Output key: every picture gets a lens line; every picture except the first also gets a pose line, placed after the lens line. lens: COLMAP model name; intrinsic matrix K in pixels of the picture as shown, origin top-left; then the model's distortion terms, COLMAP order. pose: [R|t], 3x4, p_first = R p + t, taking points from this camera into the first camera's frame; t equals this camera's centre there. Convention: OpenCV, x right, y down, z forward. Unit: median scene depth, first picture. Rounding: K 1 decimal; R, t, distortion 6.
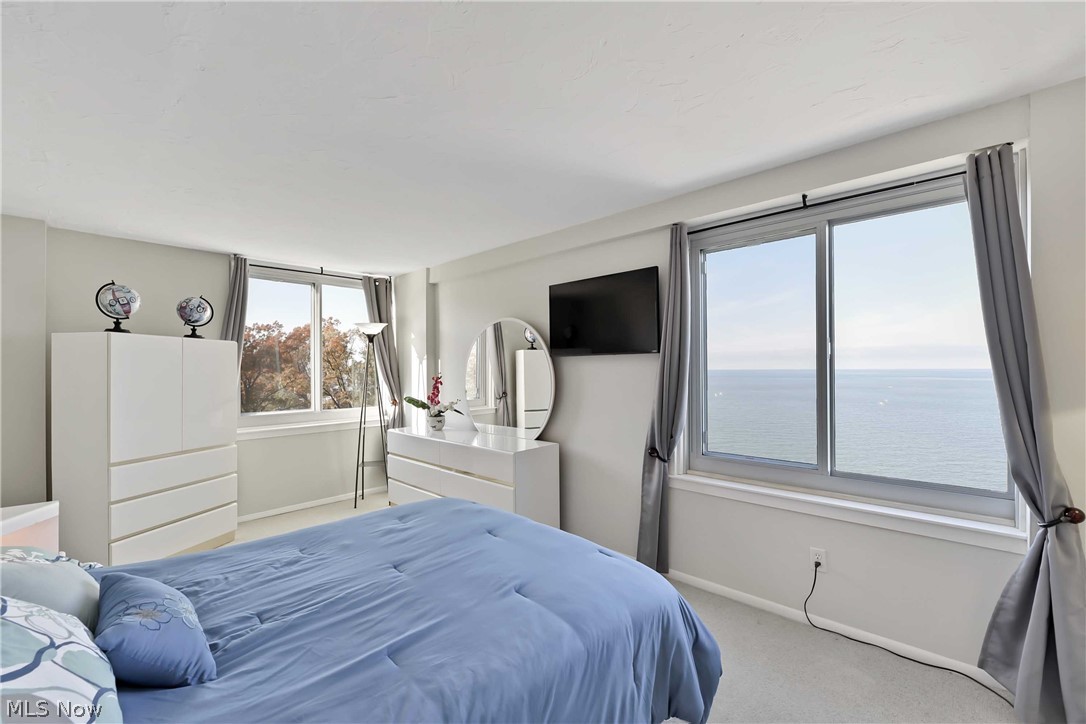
lens RADIAL K [[446.5, 0, 546.4], [0, 446.5, 363.8], [0, 0, 1]] dist [0.000719, -0.000406]
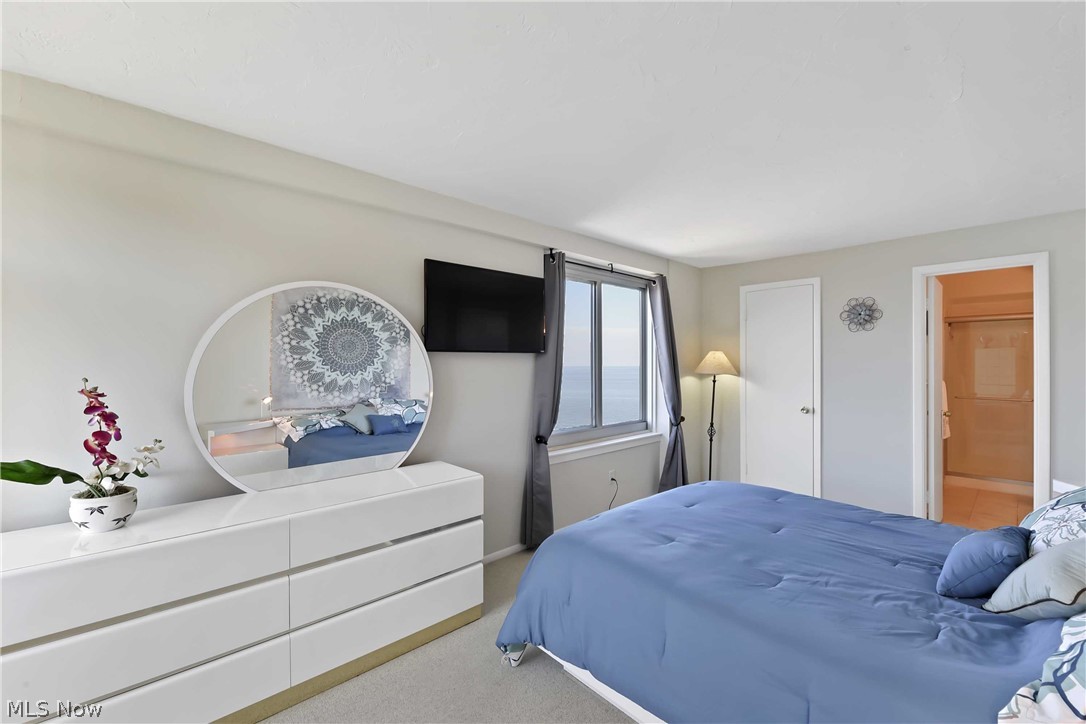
lens RADIAL K [[438.3, 0, 546.5], [0, 438.3, 366.6], [0, 0, 1]] dist [0.005846, -0.000999]
pose [[0.079121, 0.004167, 0.996856, -0.976835], [-0.006111, 0.999974, -0.003695, 0.015819], [-0.996846, -0.005800, 0.079144, 0.986428]]
